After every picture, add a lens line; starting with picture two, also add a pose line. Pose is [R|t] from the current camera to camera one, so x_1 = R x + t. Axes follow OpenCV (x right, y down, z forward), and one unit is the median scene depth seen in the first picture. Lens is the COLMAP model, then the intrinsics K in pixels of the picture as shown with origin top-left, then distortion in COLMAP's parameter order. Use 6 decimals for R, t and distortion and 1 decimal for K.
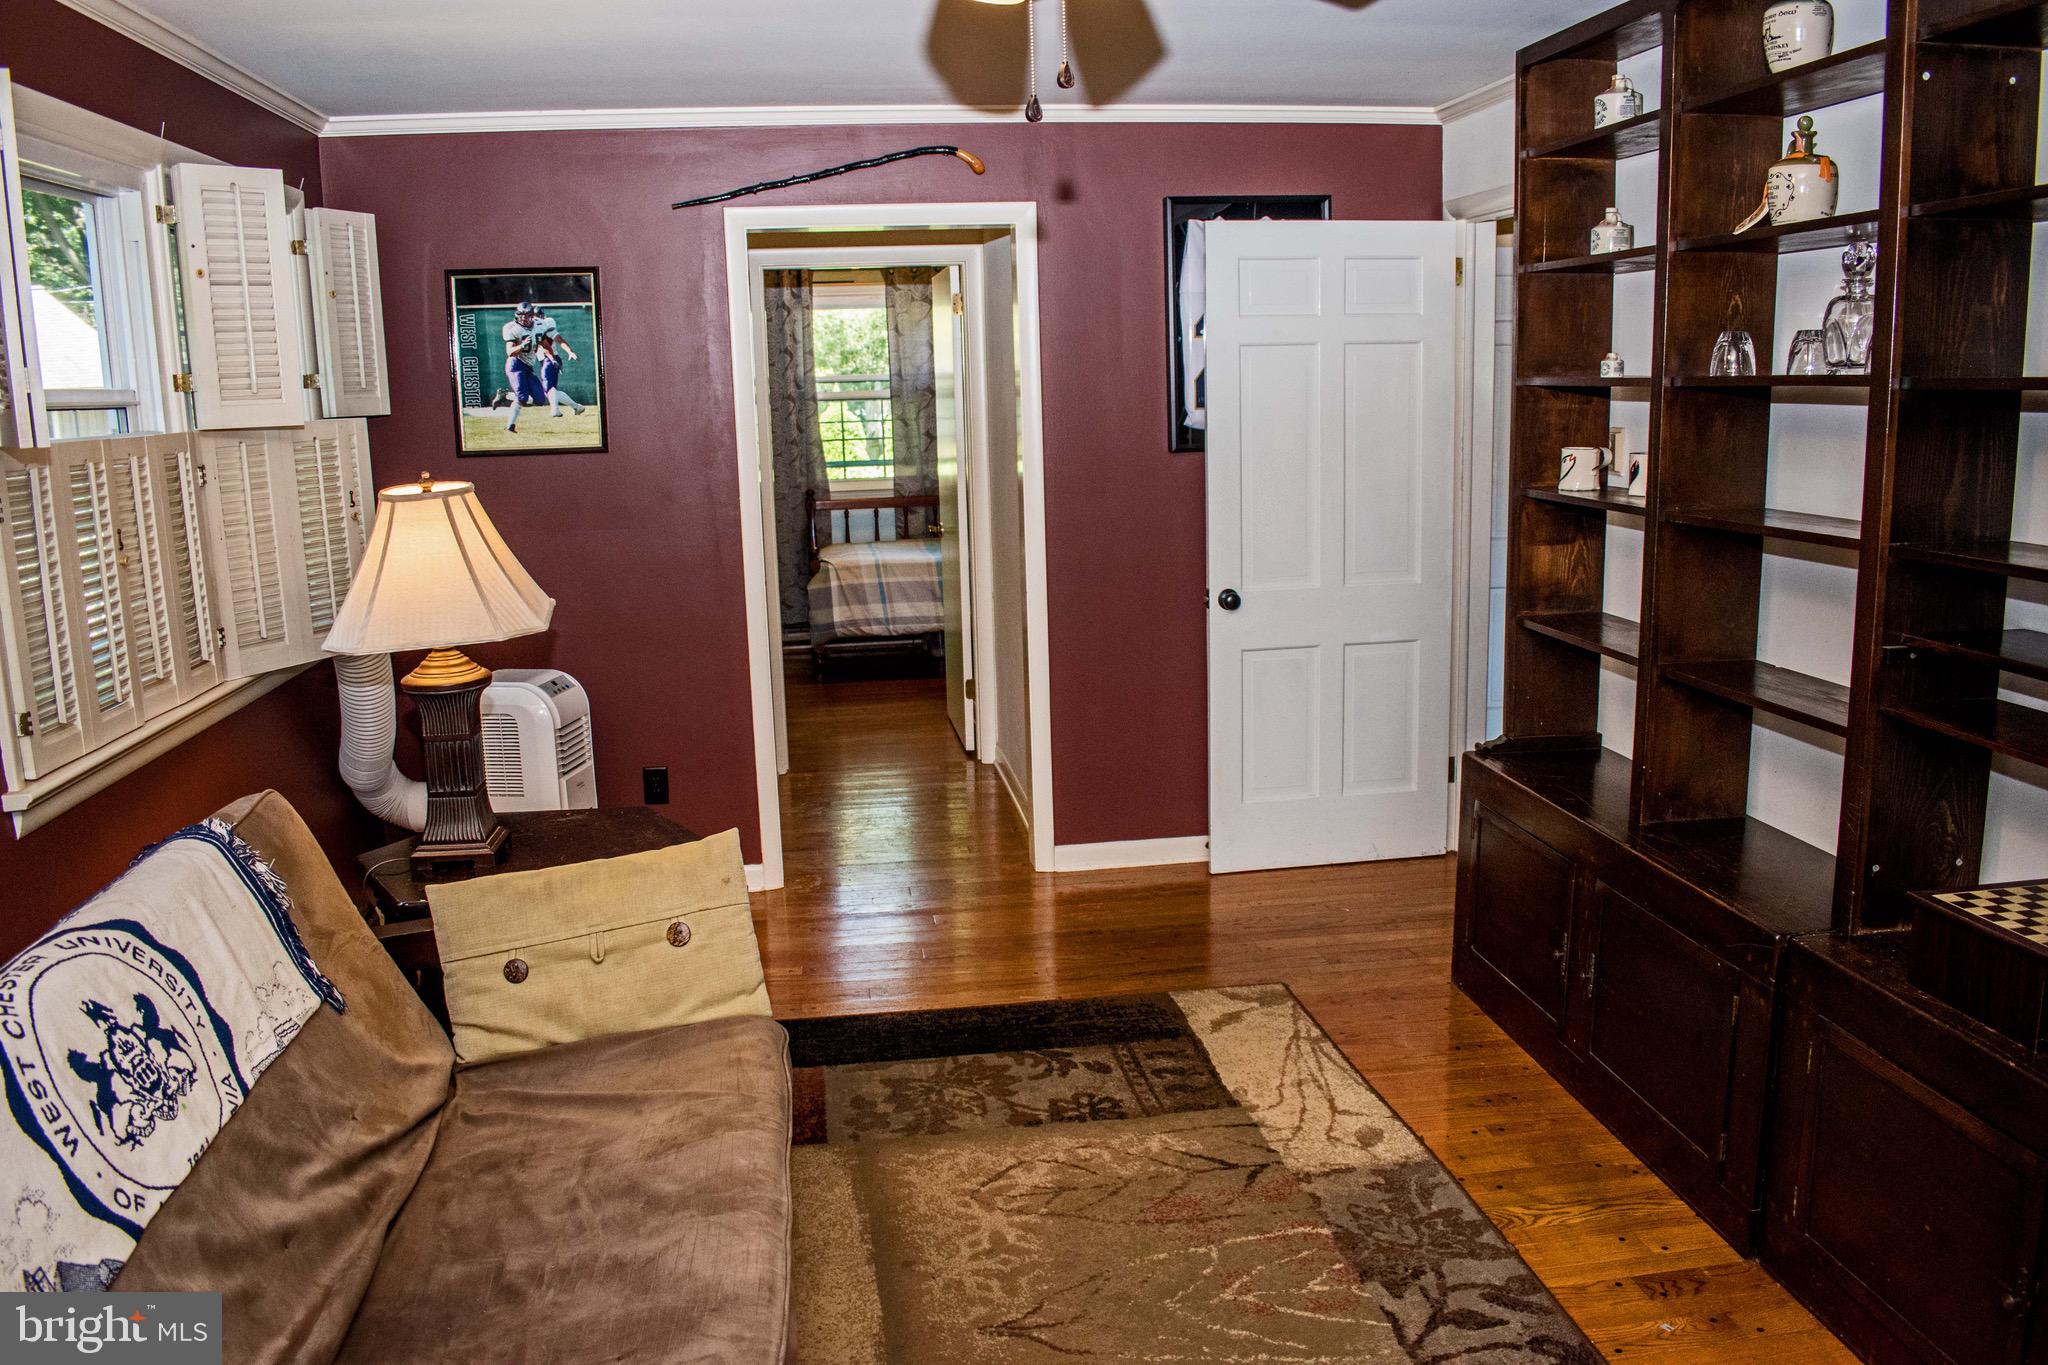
lens RADIAL K [[1600.0, 0, 1024.0], [0, 1600.0, 682.5], [0, 0, 1]] dist [-0.095465, 0.003289]
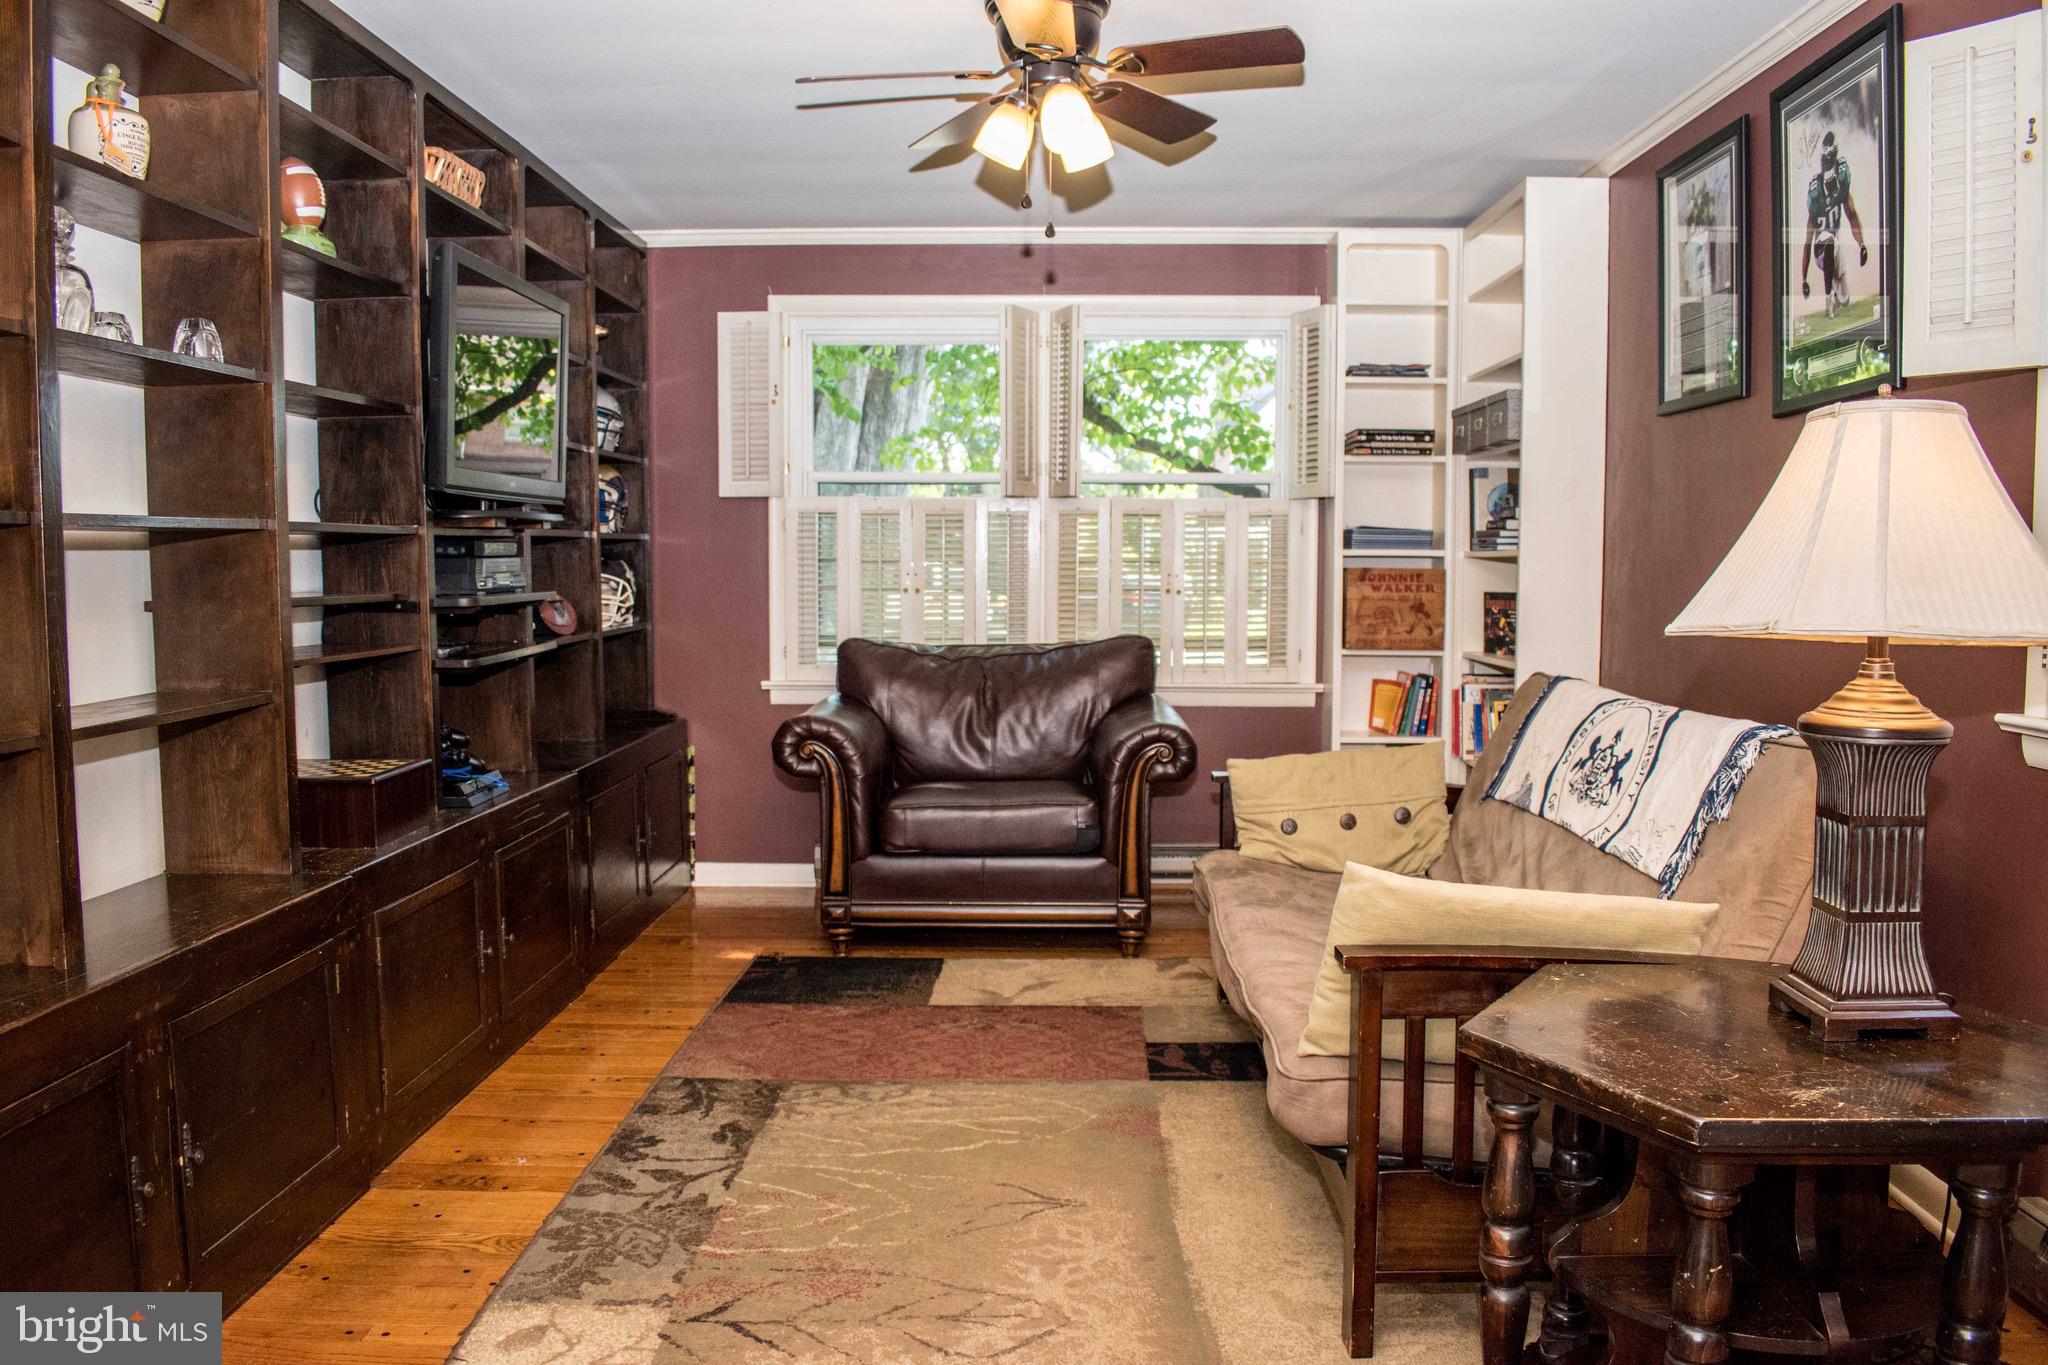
lens RADIAL K [[1600.0, 0, 1024.0], [0, 1600.0, 682.5], [0, 0, 1]] dist [-0.095465, 0.003289]
pose [[-0.987432, 0.009694, 0.157749, -0.153161], [0.050577, 0.965010, 0.257288, -0.216491], [-0.149735, 0.262032, -0.953372, 1.833754]]
